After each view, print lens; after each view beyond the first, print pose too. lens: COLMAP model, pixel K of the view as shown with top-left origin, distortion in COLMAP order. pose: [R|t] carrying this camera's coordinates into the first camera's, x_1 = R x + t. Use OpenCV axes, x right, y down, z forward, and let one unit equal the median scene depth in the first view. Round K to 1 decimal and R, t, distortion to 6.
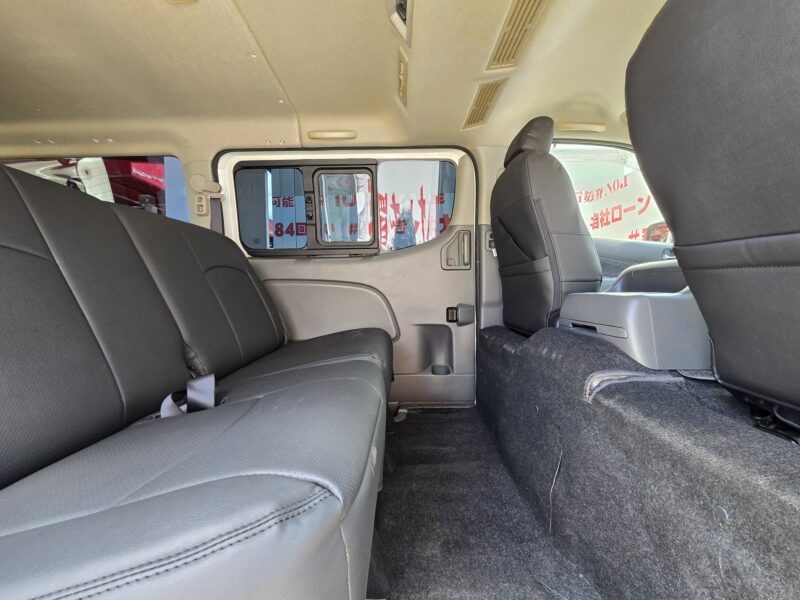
lens RADIAL K [[329.5, 0, 400.0], [0, 329.5, 300.0], [0, 0, 1]] dist [-0.000929, -0.000062]
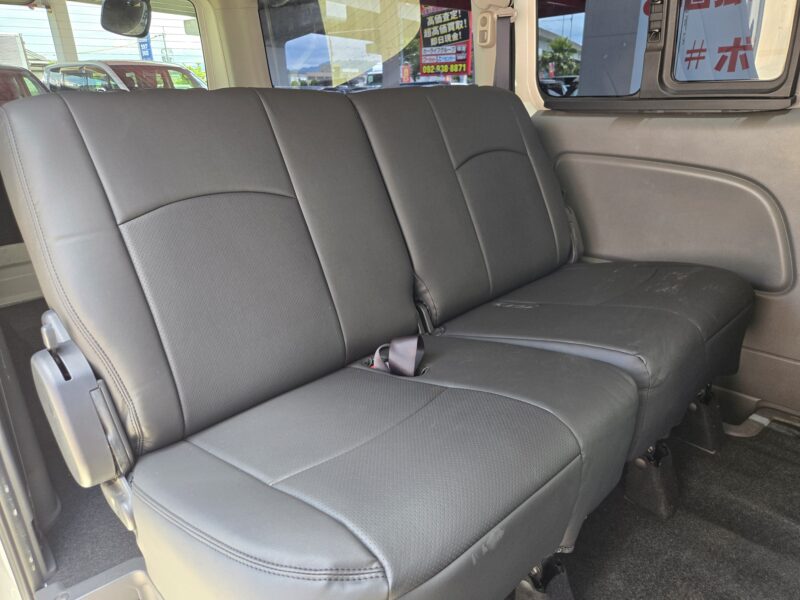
lens RADIAL K [[558.3, 0, 400.0], [0, 558.3, 300.0], [0, 0, 1]] dist [0.002154, -0.000025]
pose [[0.698659, 0.262457, -0.665577, 0.221089], [-0.008975, 0.933426, 0.358658, -0.248569], [0.715399, -0.244606, 0.654502, 0.018199]]
